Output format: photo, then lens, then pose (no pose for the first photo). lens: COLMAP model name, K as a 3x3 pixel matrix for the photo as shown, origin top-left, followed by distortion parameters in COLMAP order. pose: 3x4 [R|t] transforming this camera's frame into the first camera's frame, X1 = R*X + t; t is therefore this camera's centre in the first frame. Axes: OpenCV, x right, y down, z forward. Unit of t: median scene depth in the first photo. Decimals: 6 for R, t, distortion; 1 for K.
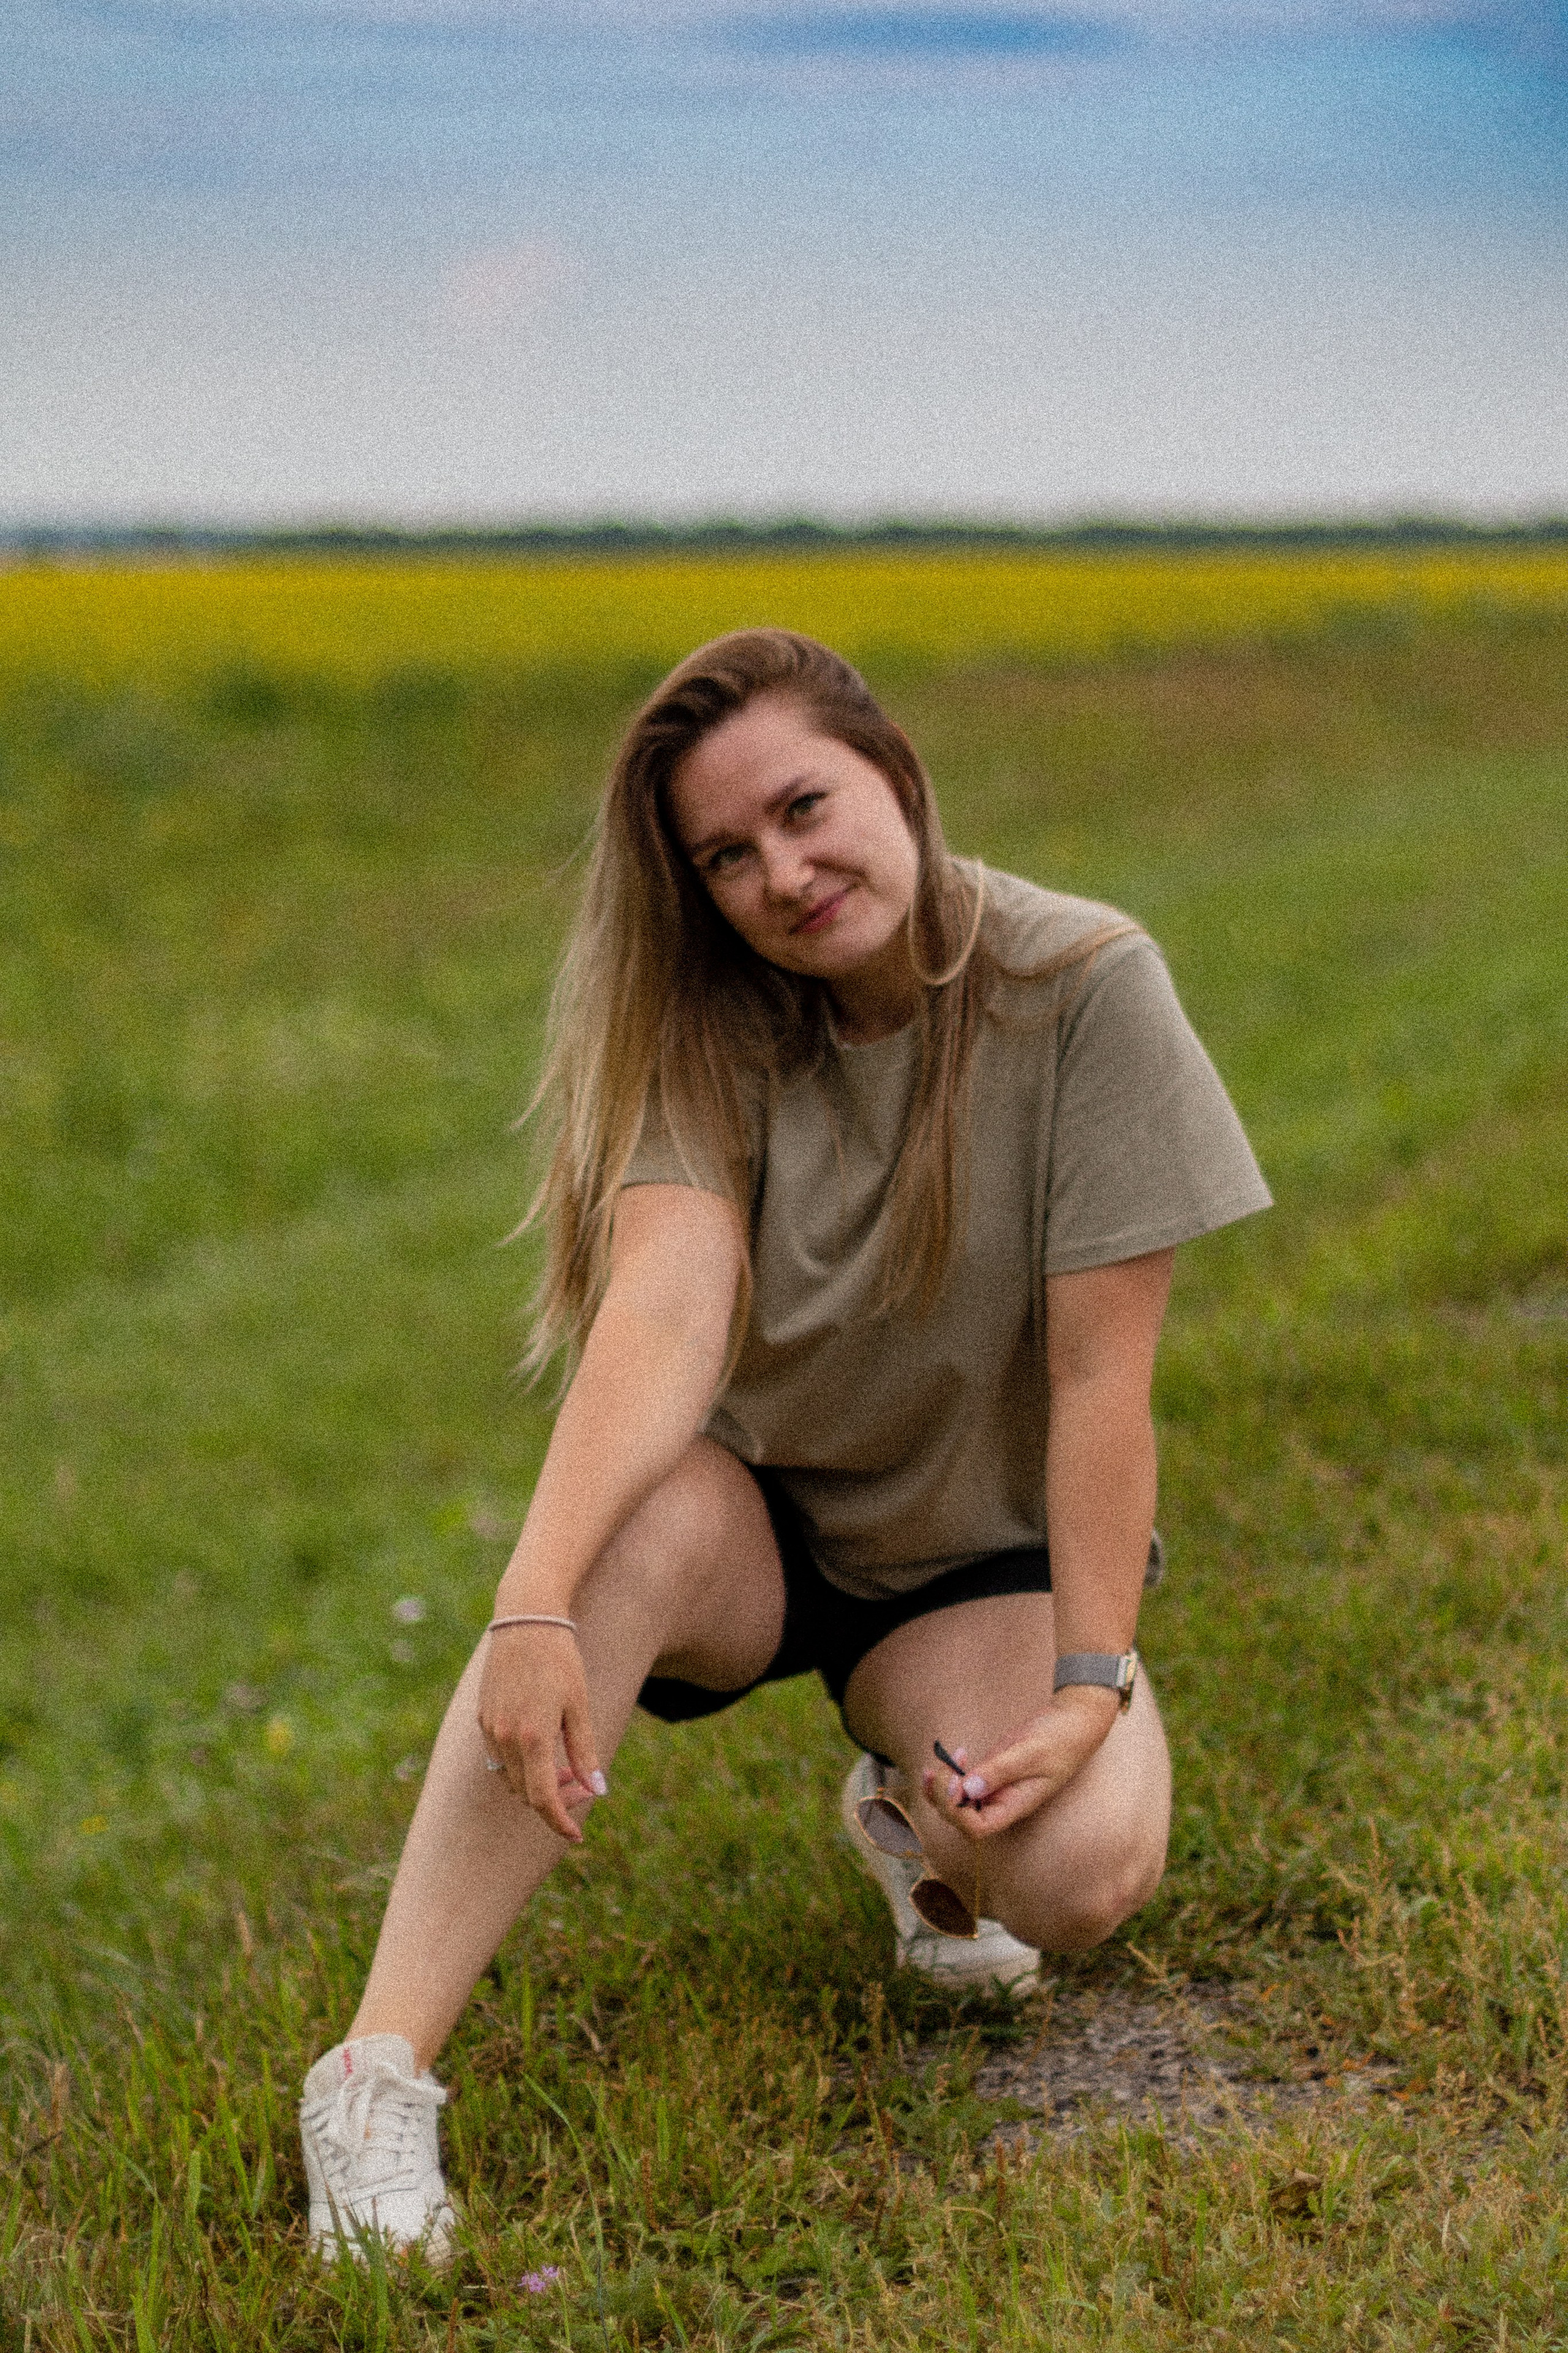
lens RADIAL K [[5524.1, 0, 778.2], [0, 5524.1, 1172.6], [0, 0, 1]] dist [0.029764, 0.000000]
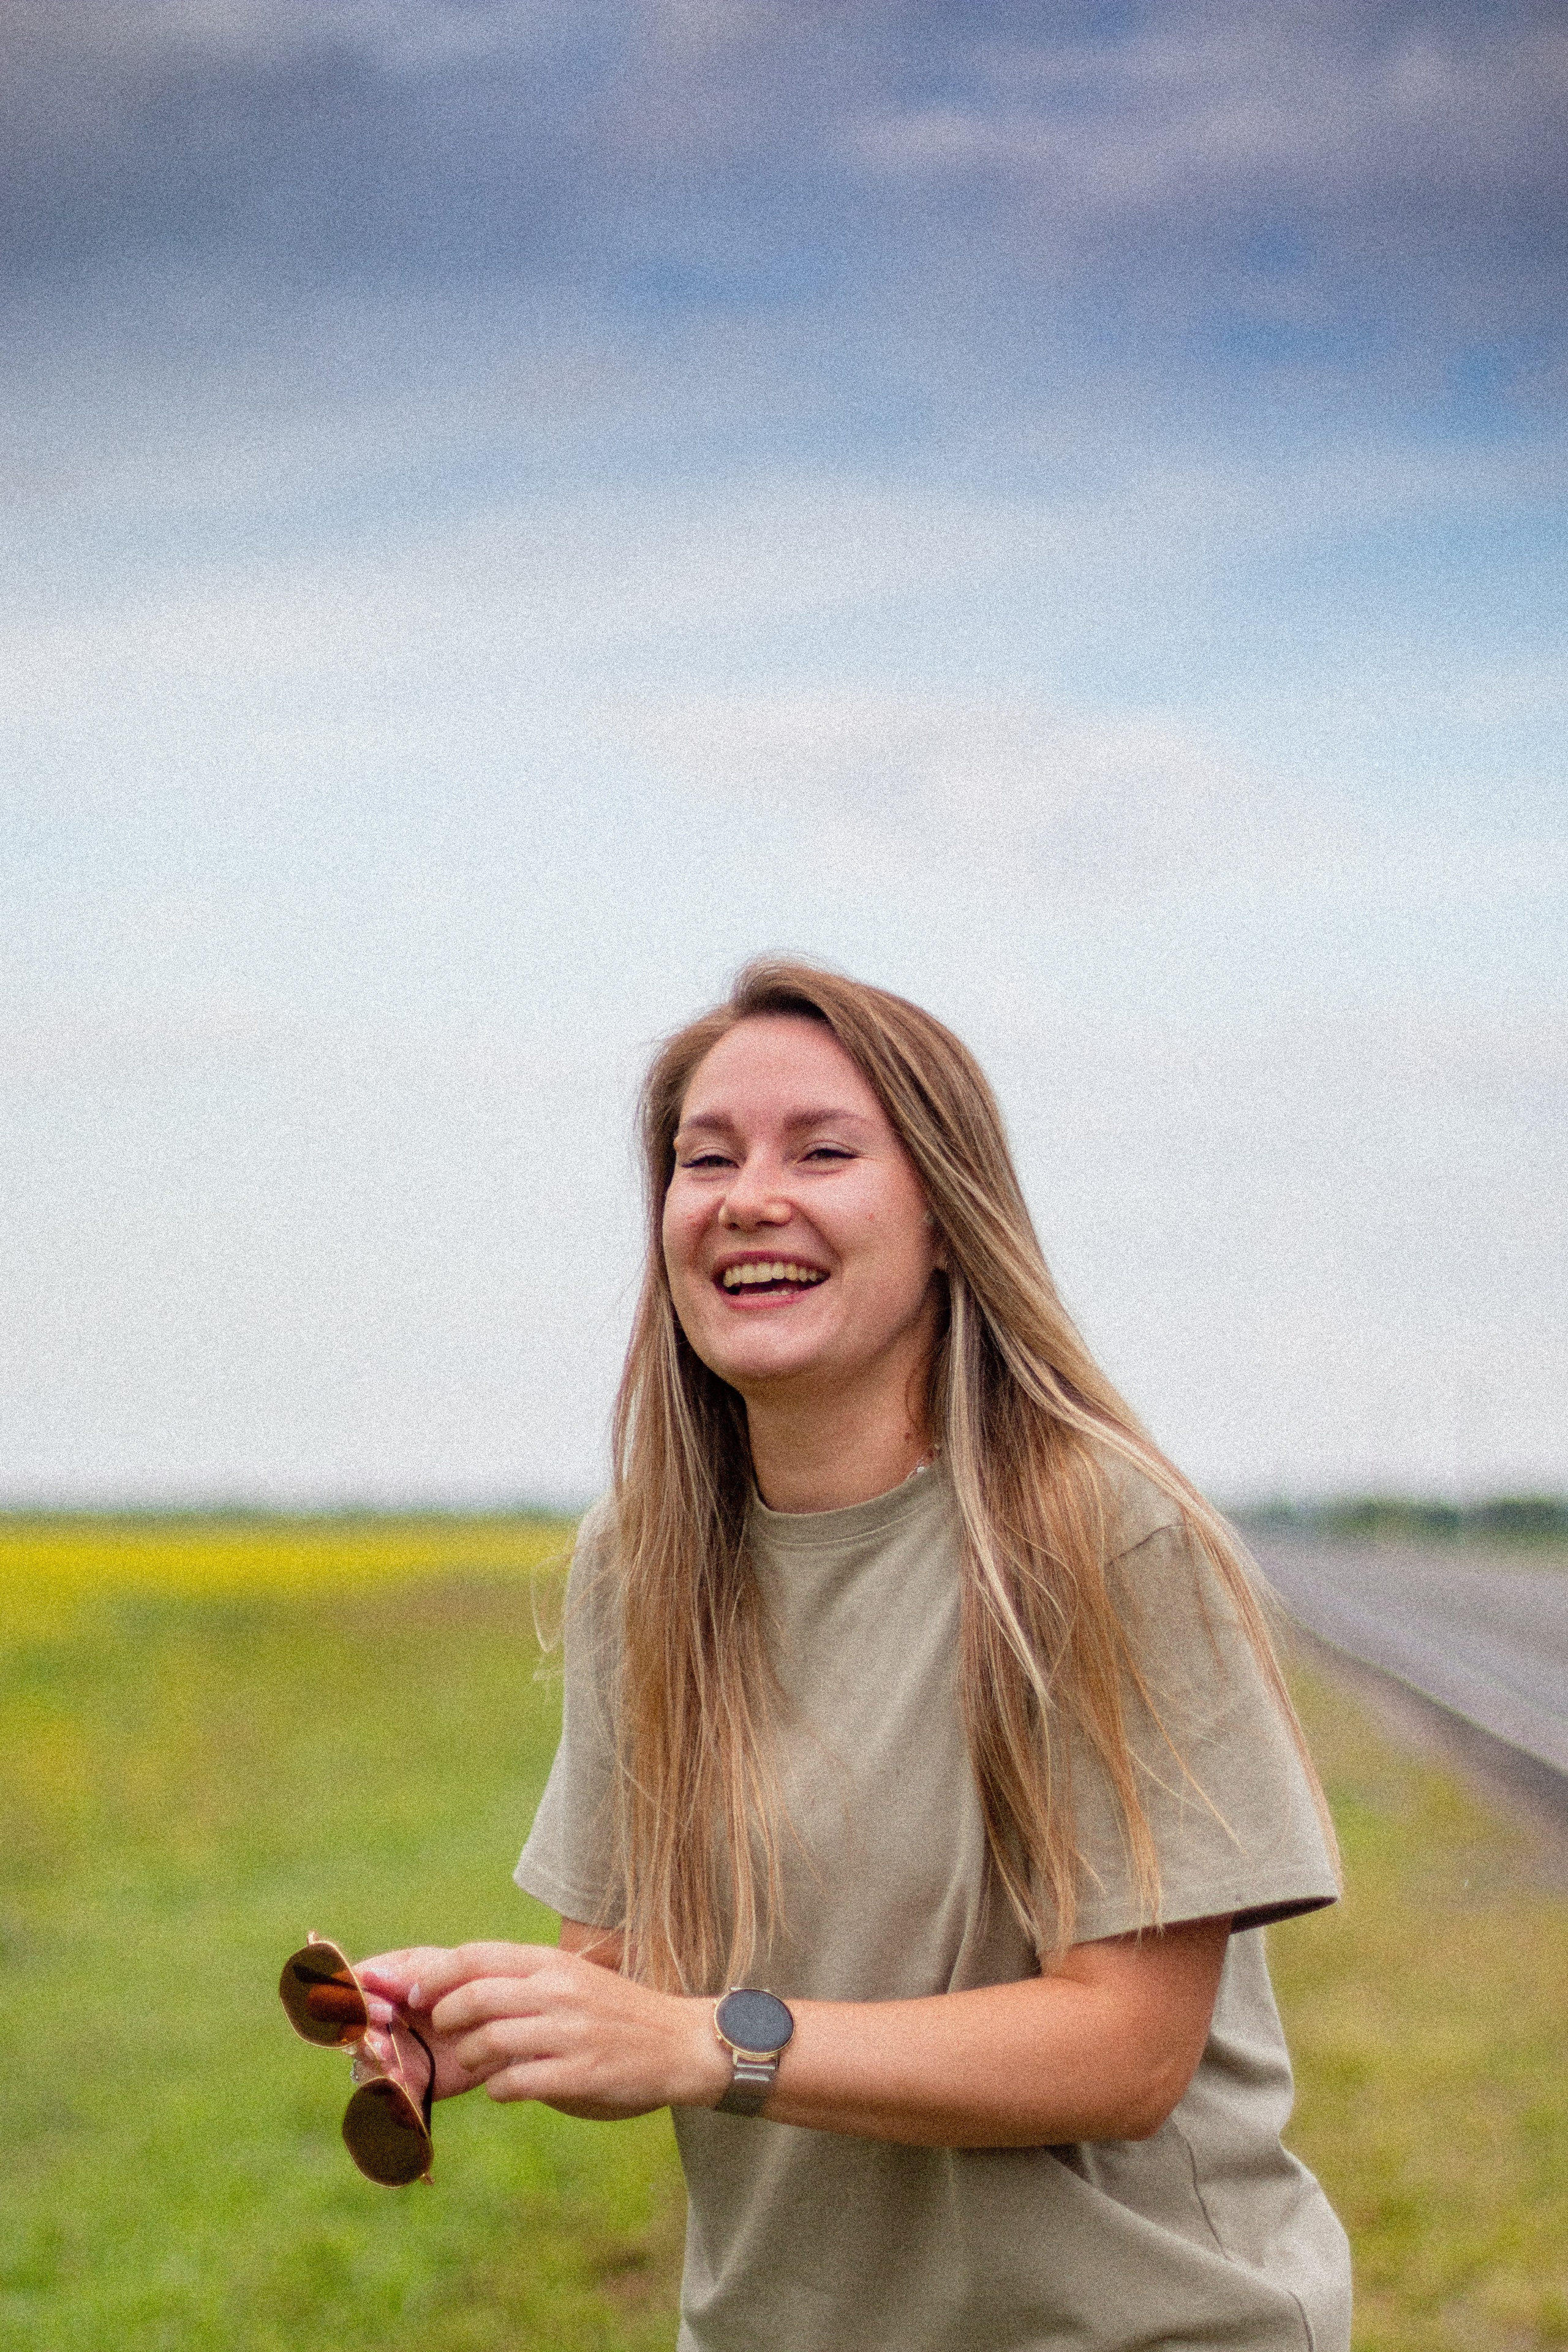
lens RADIAL K [[5522.2, 0, 786.0], [0, 5522.2, 1175.2], [0, 0, 1]] dist [0.029764, 0.000000]
pose [[0.996404, 0.084691, -0.002731, 0.003239], [-0.084719, 0.996321, -0.012902, 0.000005], [0.001628, 0.013087, 0.999913, -0.121326]]
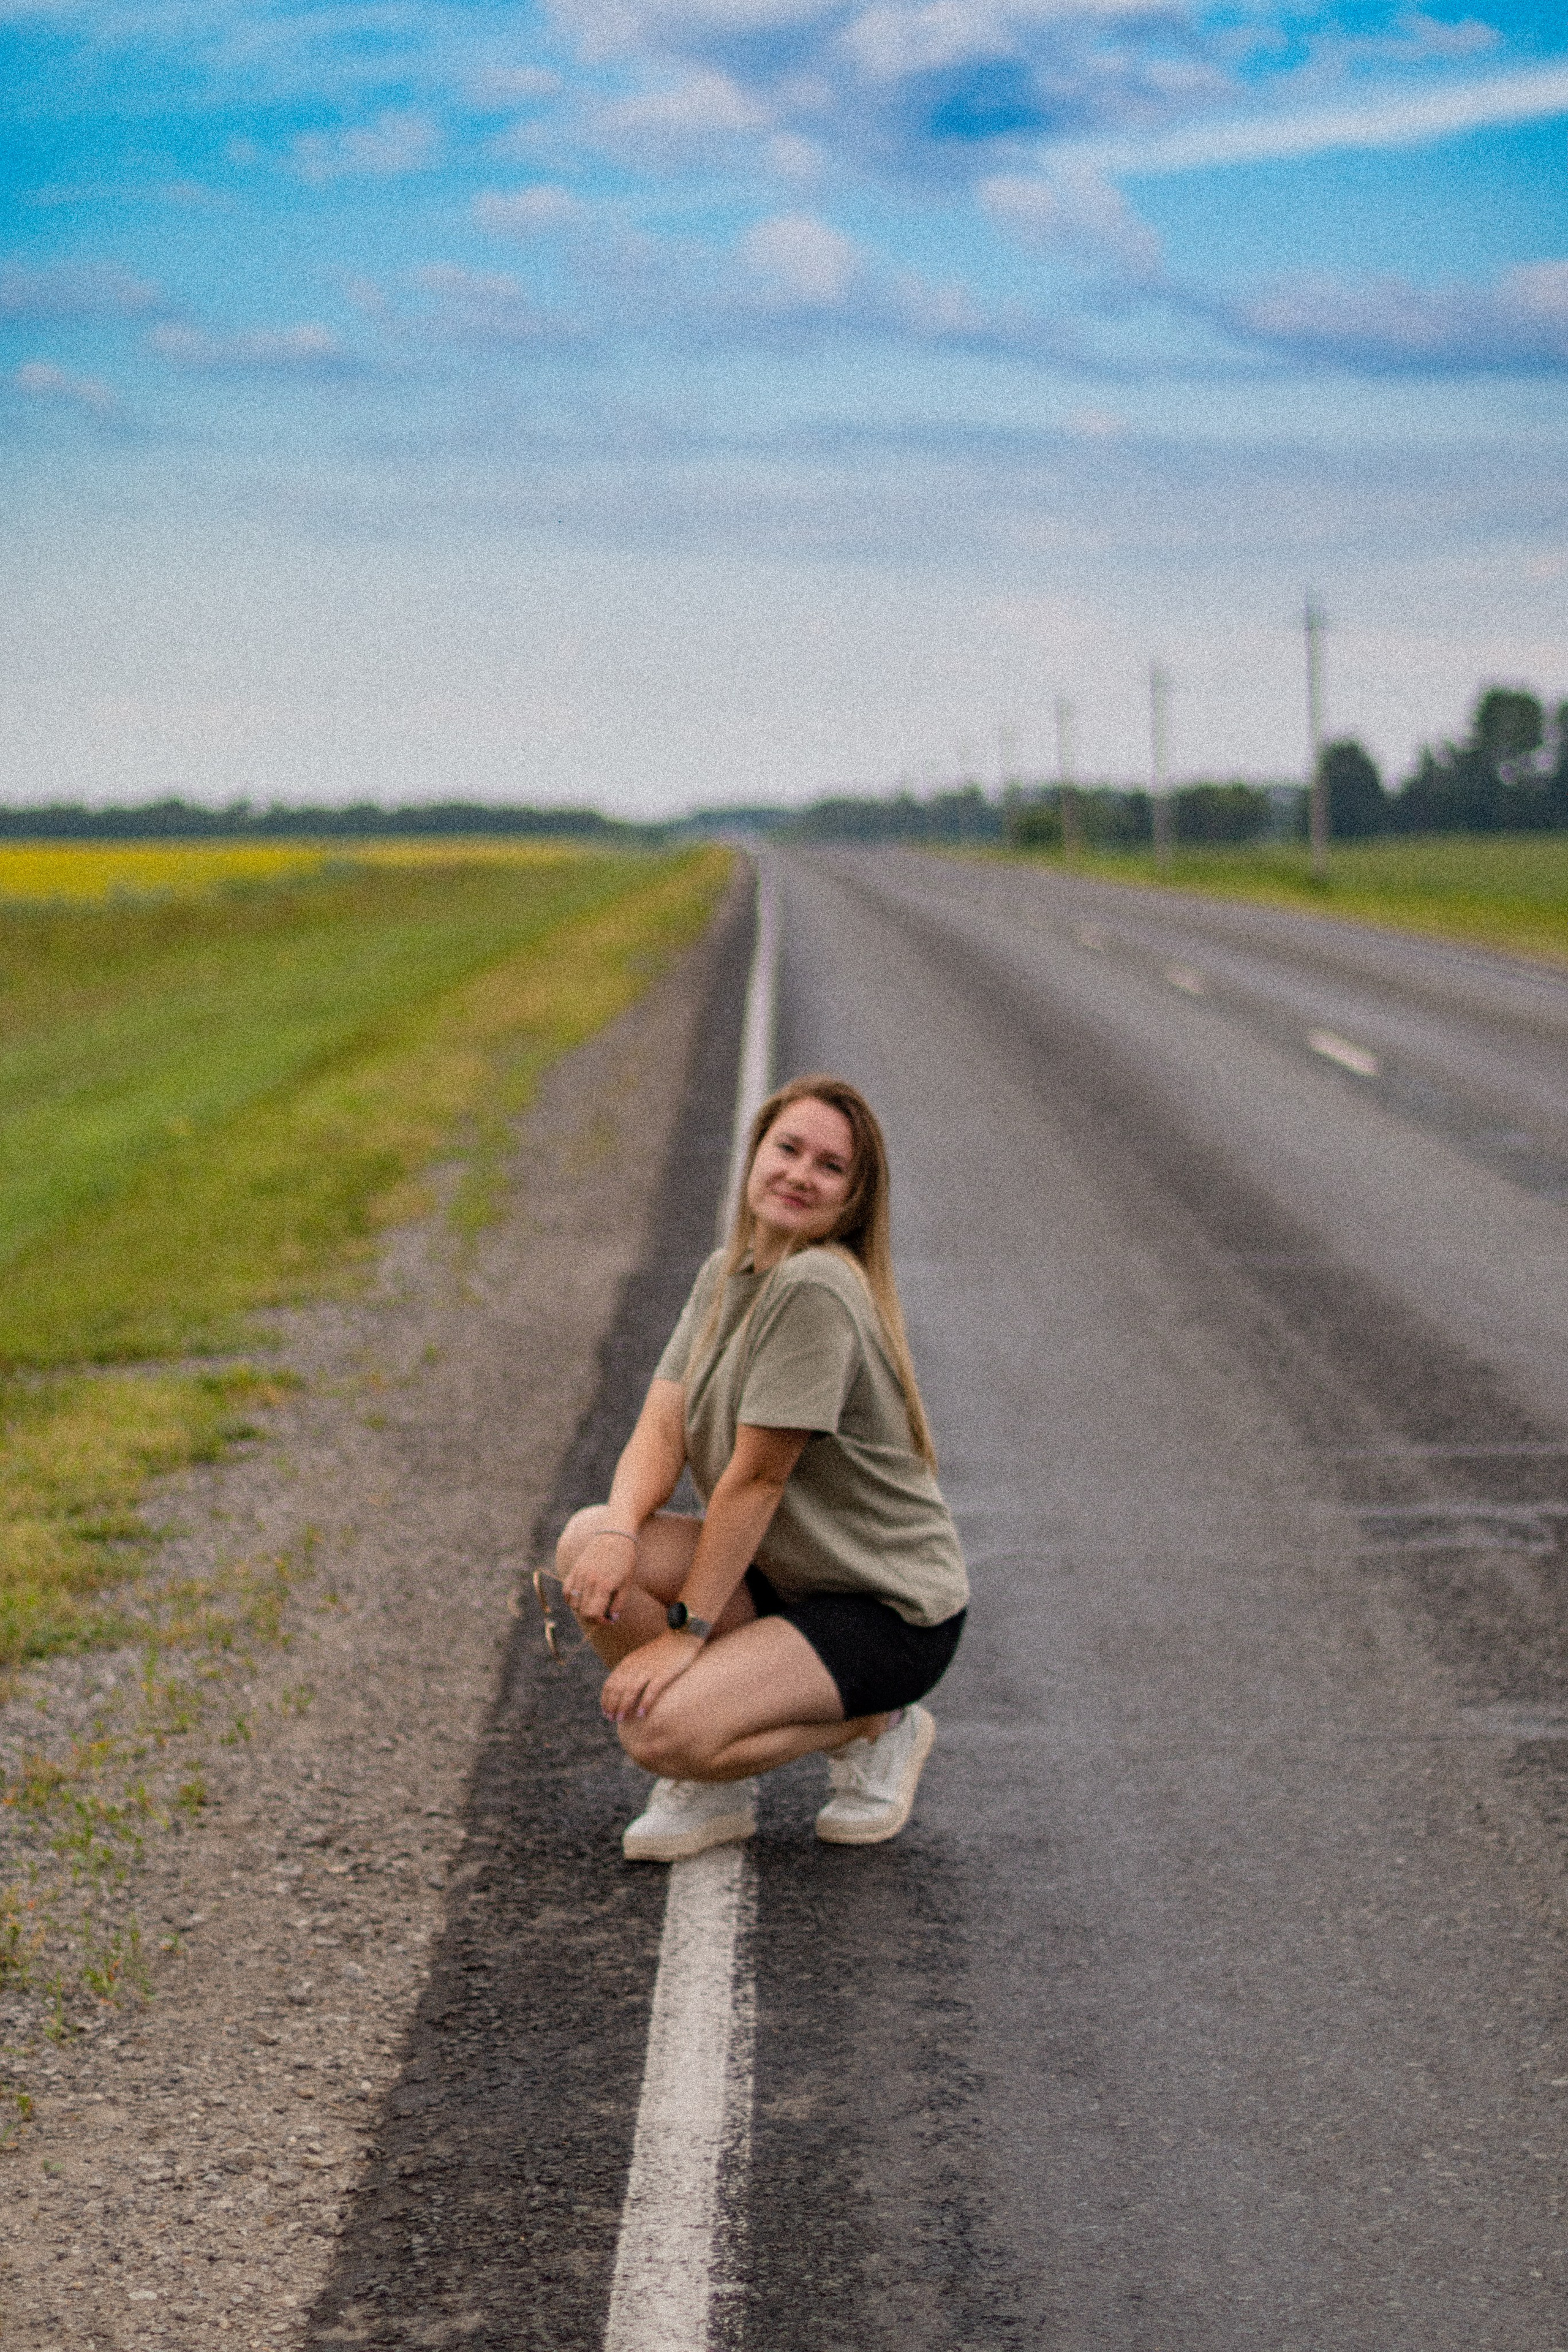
lens RADIAL K [[5522.2, 0, 784.8], [0, 5522.2, 1183.9], [0, 0, 1]] dist [0.029764, 0.000000]
pose [[0.994741, 0.102405, -0.001720, 0.001934], [-0.102418, 0.994676, -0.011391, -0.000476], [0.000544, 0.011508, 0.999934, -0.078467]]
